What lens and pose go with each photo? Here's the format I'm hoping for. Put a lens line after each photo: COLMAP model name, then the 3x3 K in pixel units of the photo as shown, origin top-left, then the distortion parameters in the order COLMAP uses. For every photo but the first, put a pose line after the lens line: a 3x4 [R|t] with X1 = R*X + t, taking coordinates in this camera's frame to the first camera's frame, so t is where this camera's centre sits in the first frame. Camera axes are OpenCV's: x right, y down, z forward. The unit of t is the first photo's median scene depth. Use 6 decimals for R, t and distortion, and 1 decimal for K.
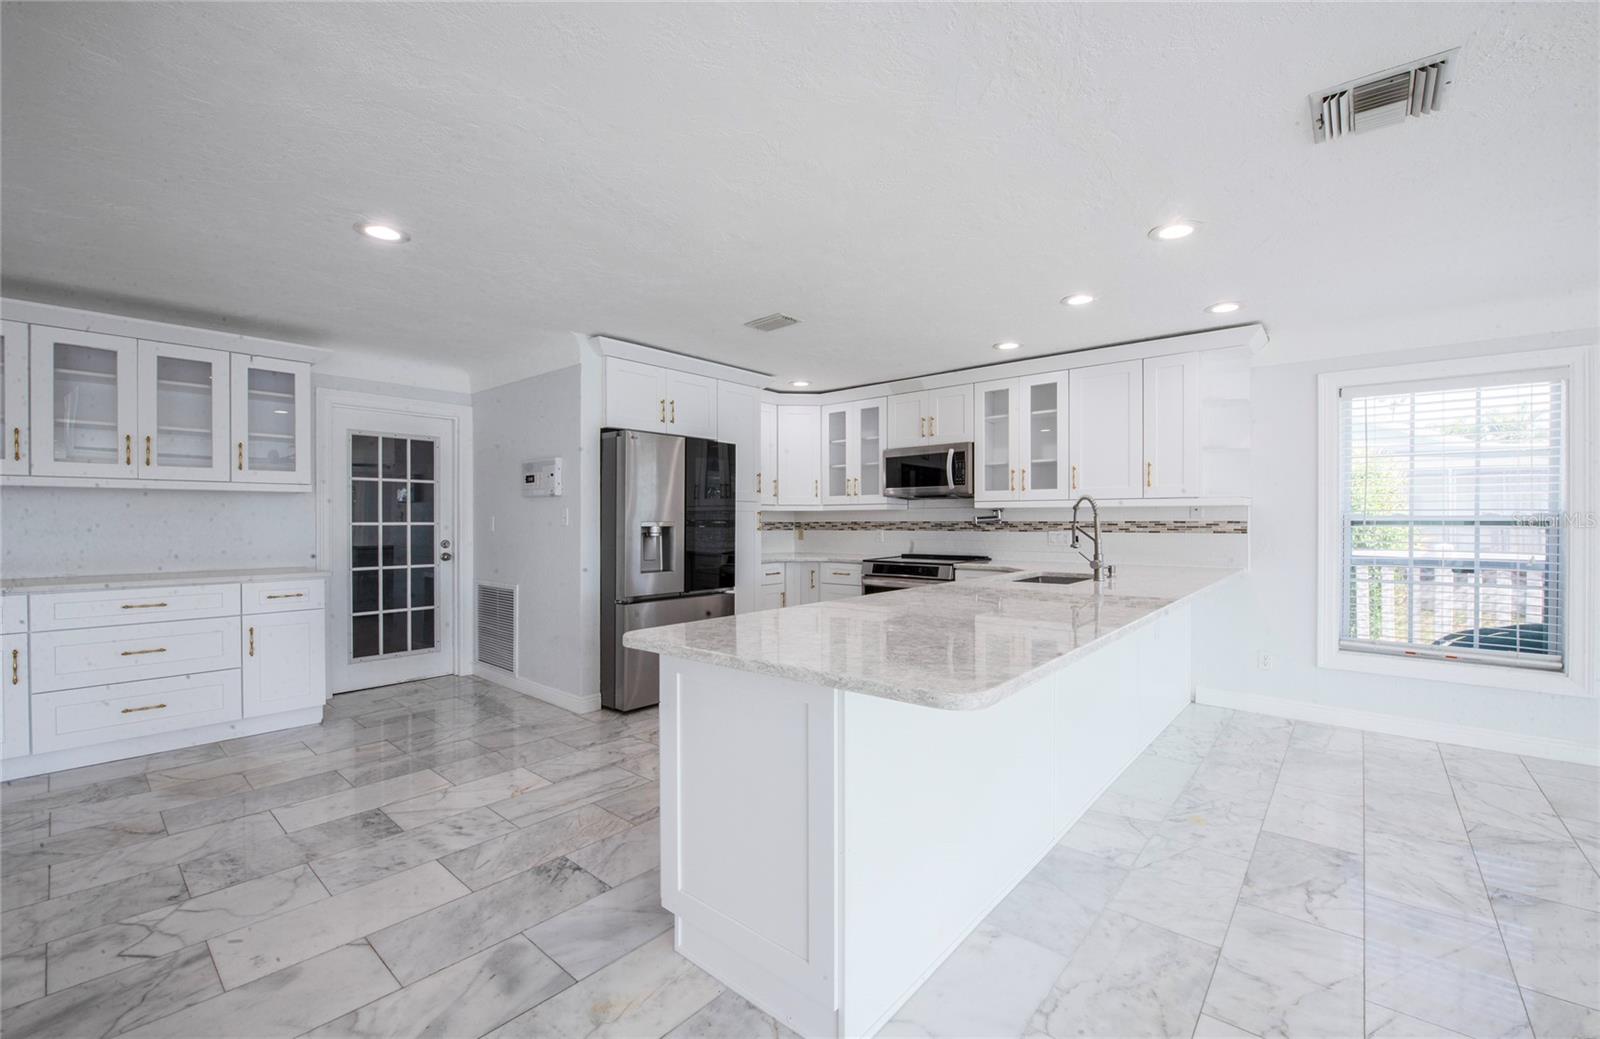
lens RADIAL K [[655.1, 0, 796.6], [0, 655.1, 523.1], [0, 0, 1]] dist [-0.013492, -0.002788]
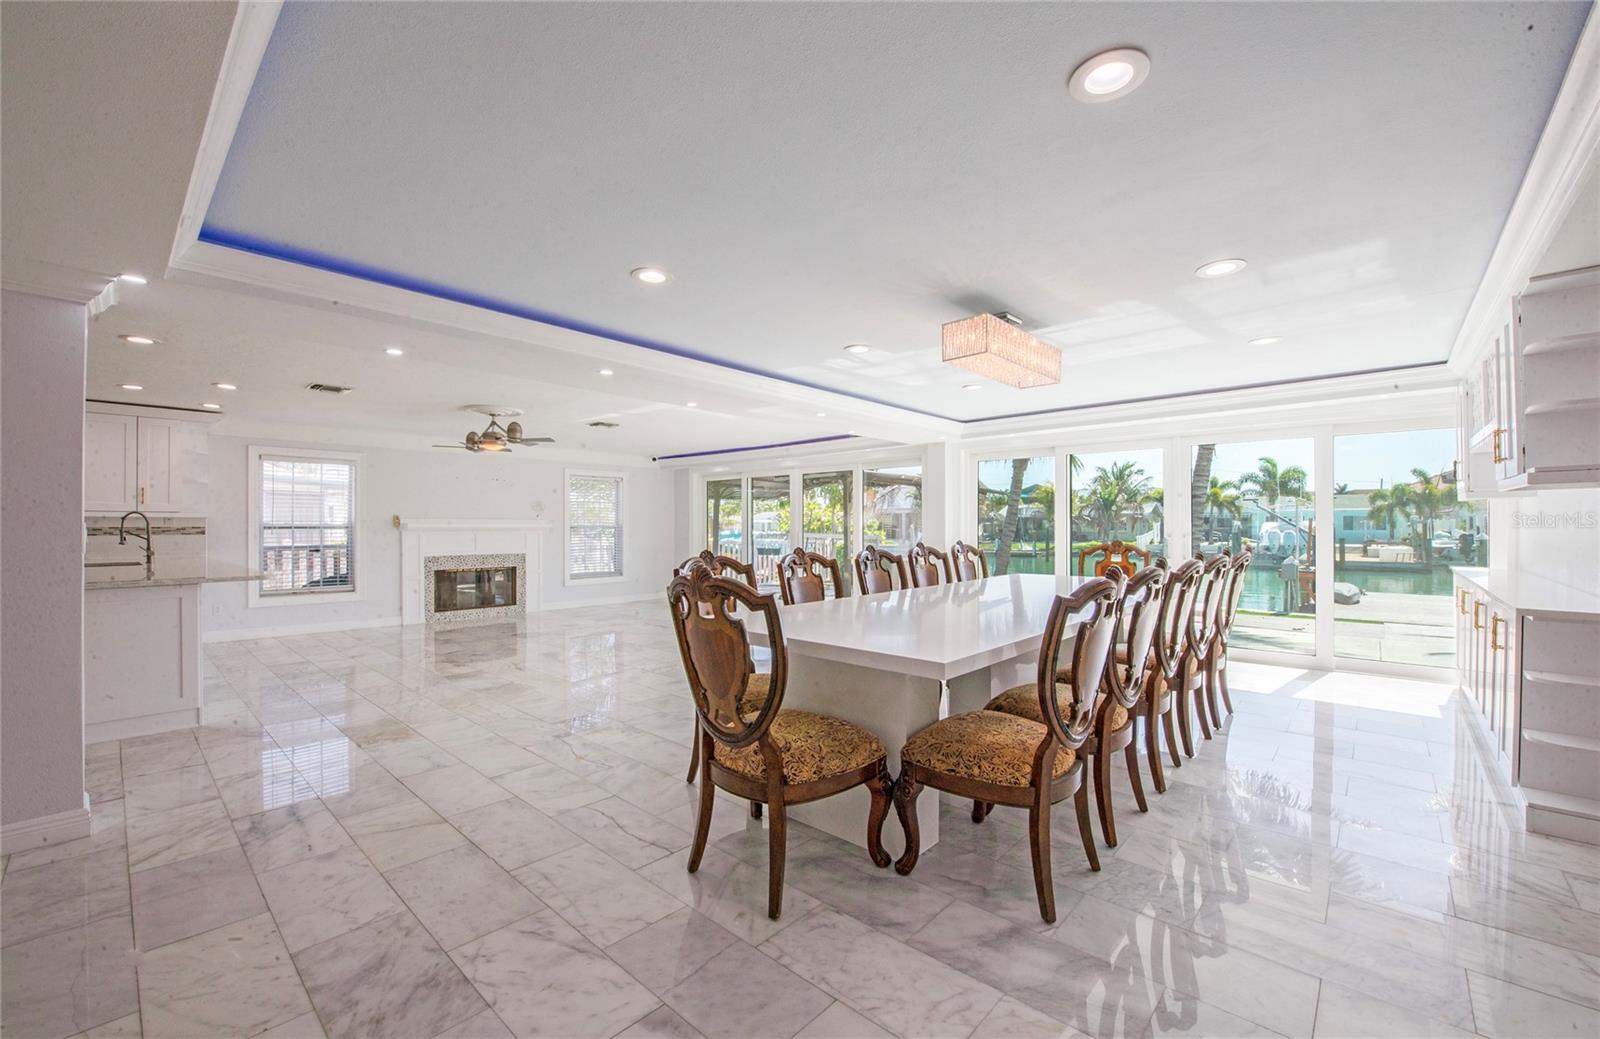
lens RADIAL K [[655.1, 0, 750.6], [0, 655.1, 524.5], [0, 0, 1]] dist [-0.013492, -0.002788]
pose [[0.092842, 0.001313, 0.995680, -0.754276], [0.005007, 0.999986, -0.001785, 0.000473], [-0.995668, 0.005151, 0.092834, -0.487629]]
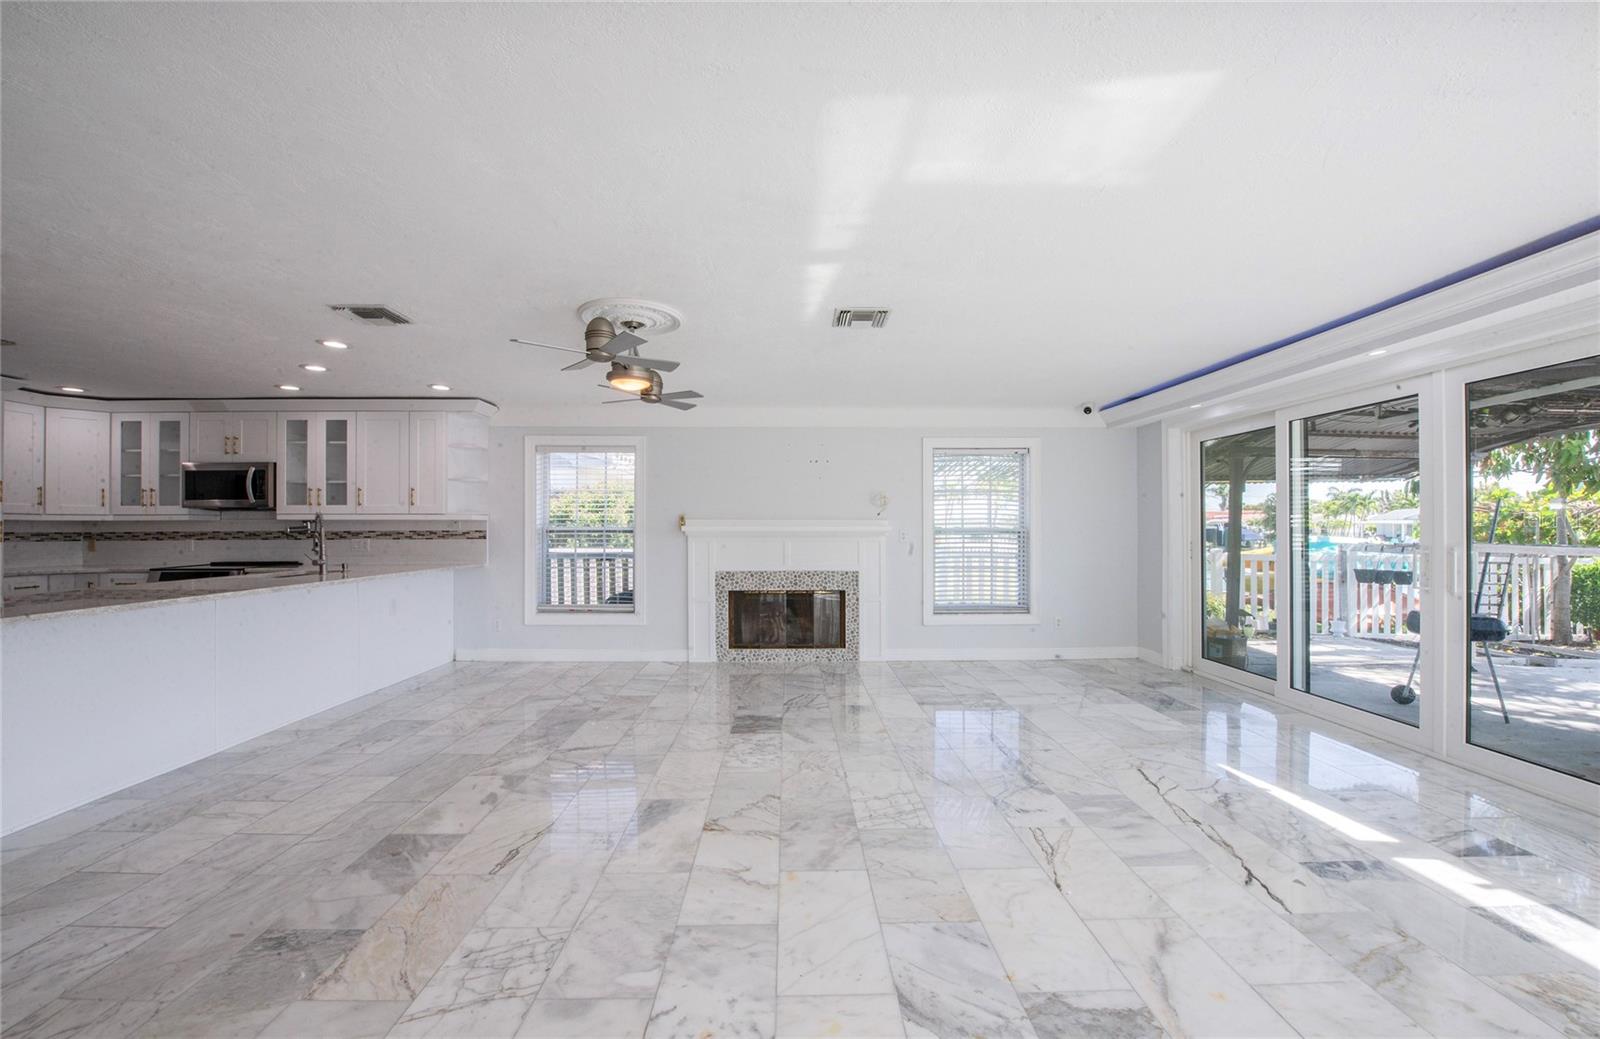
lens RADIAL K [[655.1, 0, 794.5], [0, 655.1, 524.5], [0, 0, 1]] dist [-0.013492, -0.002788]
pose [[0.746055, 0.002670, 0.665879, 0.217152], [0.004205, 0.999953, -0.008720, -0.001162], [-0.665871, 0.009306, 0.746008, -0.515747]]
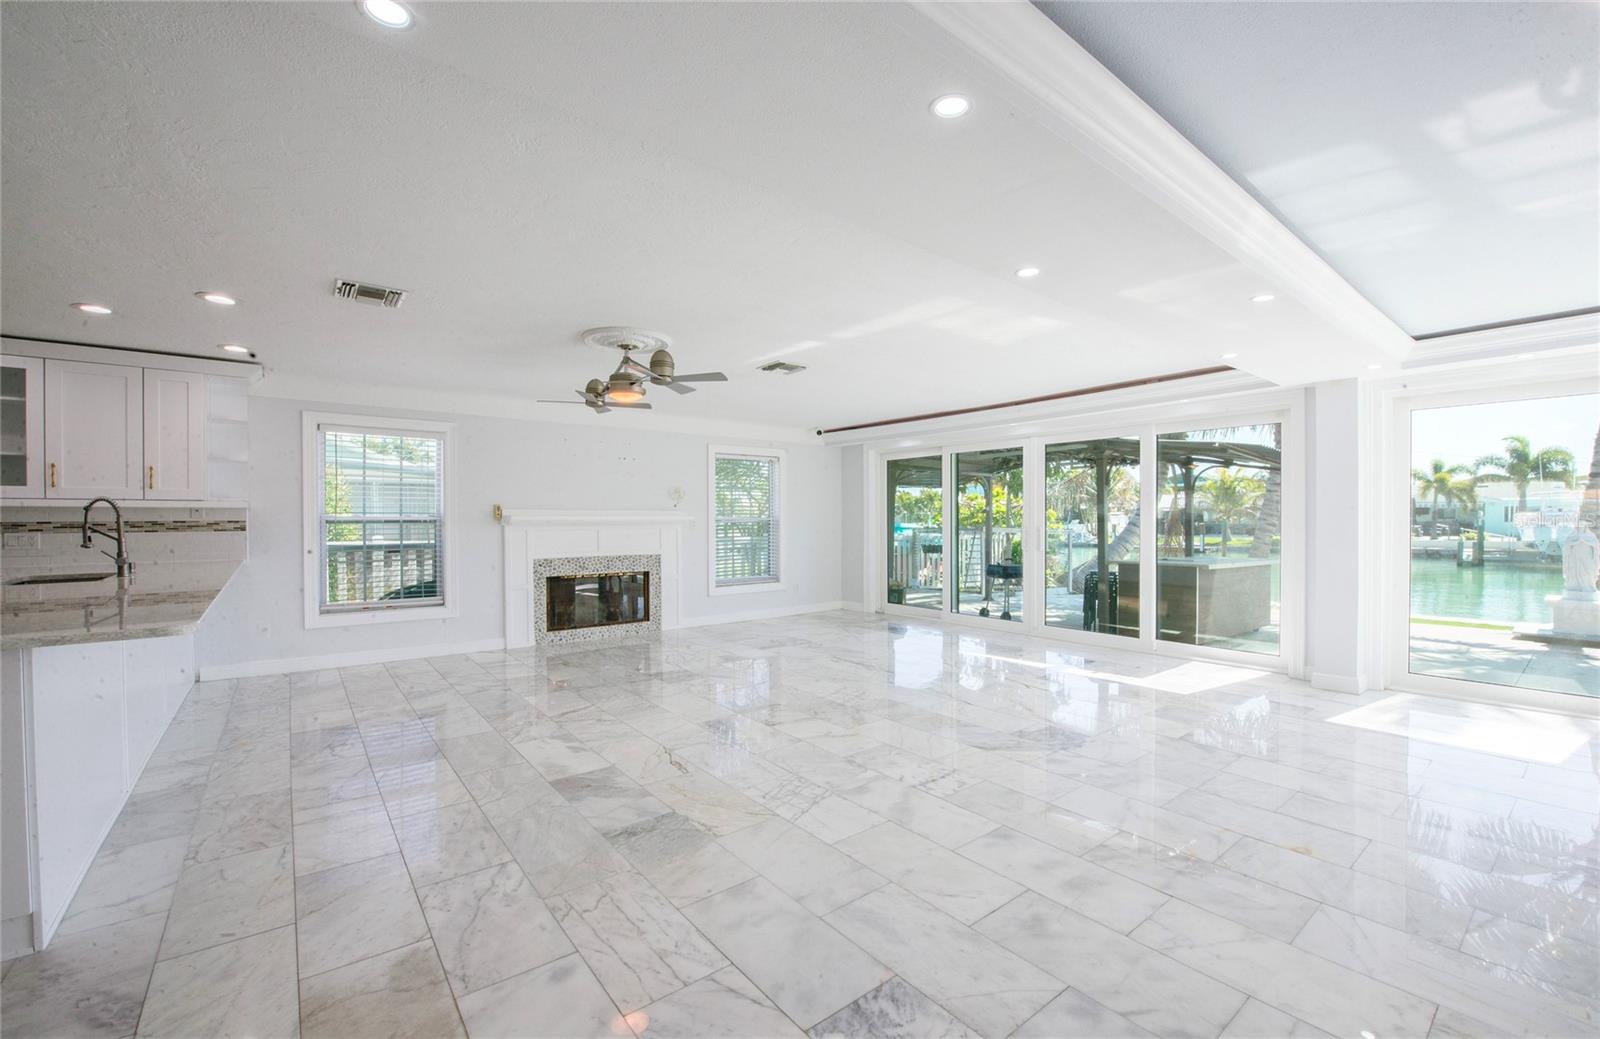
lens RADIAL K [[655.1, 0, 792.7], [0, 655.1, 527.0], [0, 0, 1]] dist [-0.013492, -0.002788]
pose [[0.196205, -0.013810, 0.980466, -0.271199], [0.006253, 0.999898, 0.012832, -0.000620], [-0.980543, 0.003613, 0.196271, -0.220192]]
